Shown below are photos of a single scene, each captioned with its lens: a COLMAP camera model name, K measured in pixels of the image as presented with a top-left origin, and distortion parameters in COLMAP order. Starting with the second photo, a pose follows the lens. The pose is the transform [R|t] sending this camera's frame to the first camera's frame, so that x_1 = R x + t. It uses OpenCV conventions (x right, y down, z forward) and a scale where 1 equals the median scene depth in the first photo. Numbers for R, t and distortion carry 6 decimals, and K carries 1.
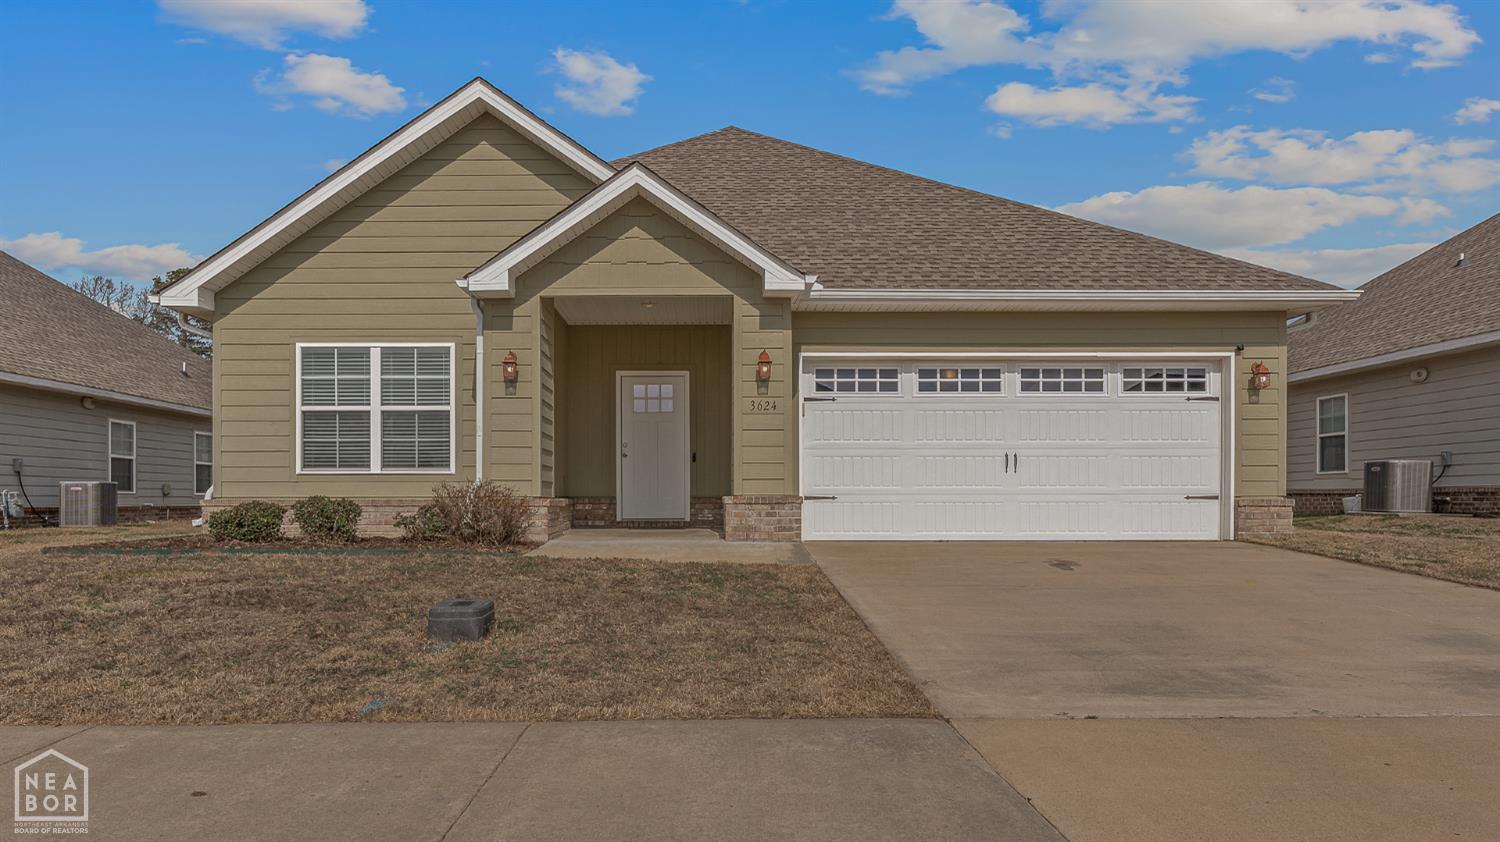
lens RADIAL K [[886.6, 0, 741.4], [0, 886.6, 433.9], [0, 0, 1]] dist [0.004962, -0.000643]
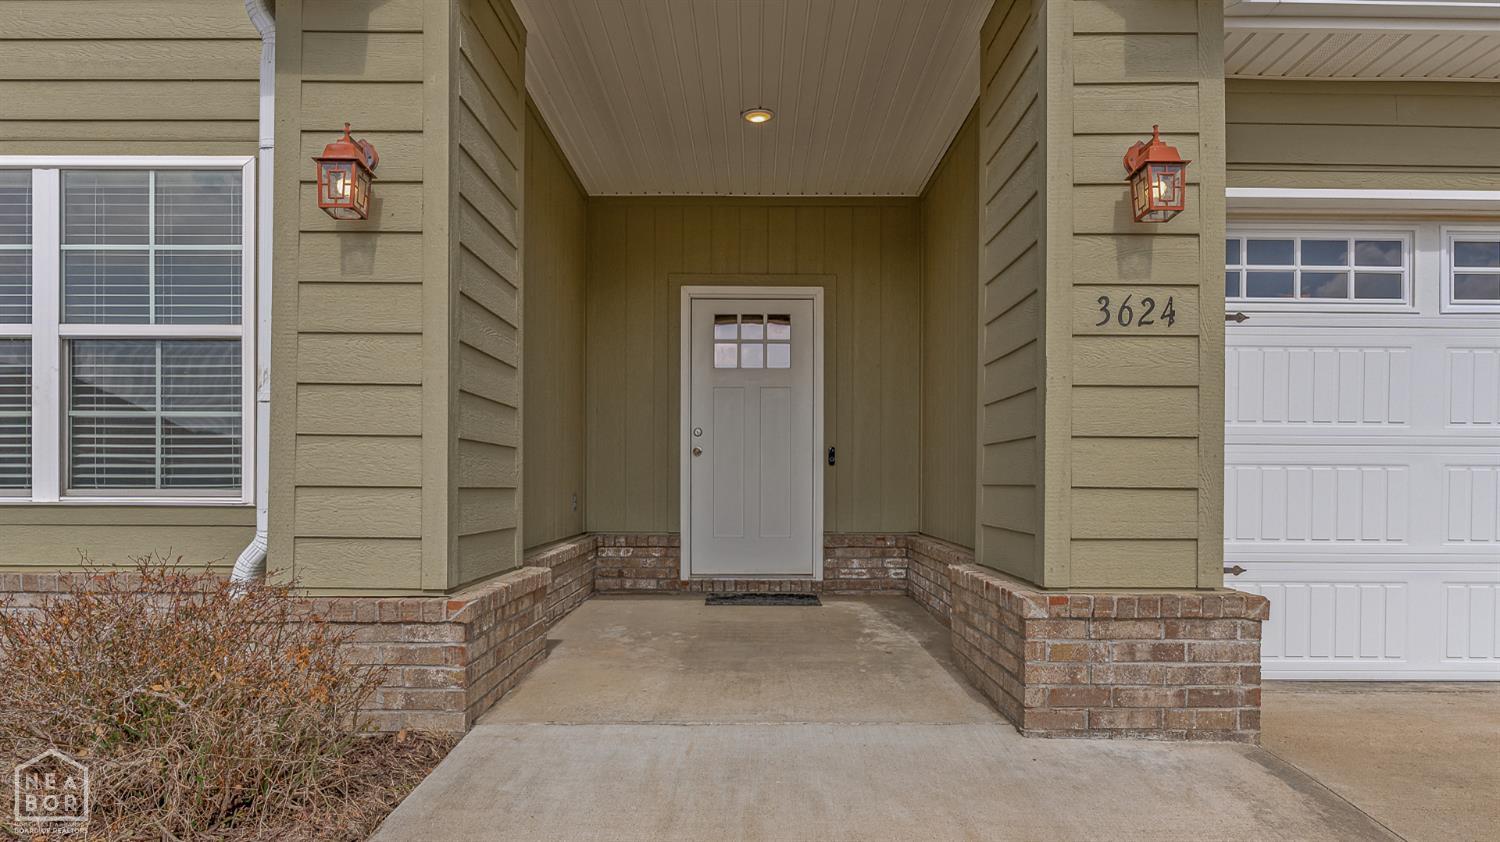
lens RADIAL K [[800.3, 0, 758.2], [0, 800.3, 420.7], [0, 0, 1]] dist [0.002445, 0.000808]
pose [[0.999148, 0.004848, -0.040985, -0.095880], [-0.004942, 0.999985, -0.002200, 0.008718], [0.040974, 0.002400, 0.999157, 0.668666]]
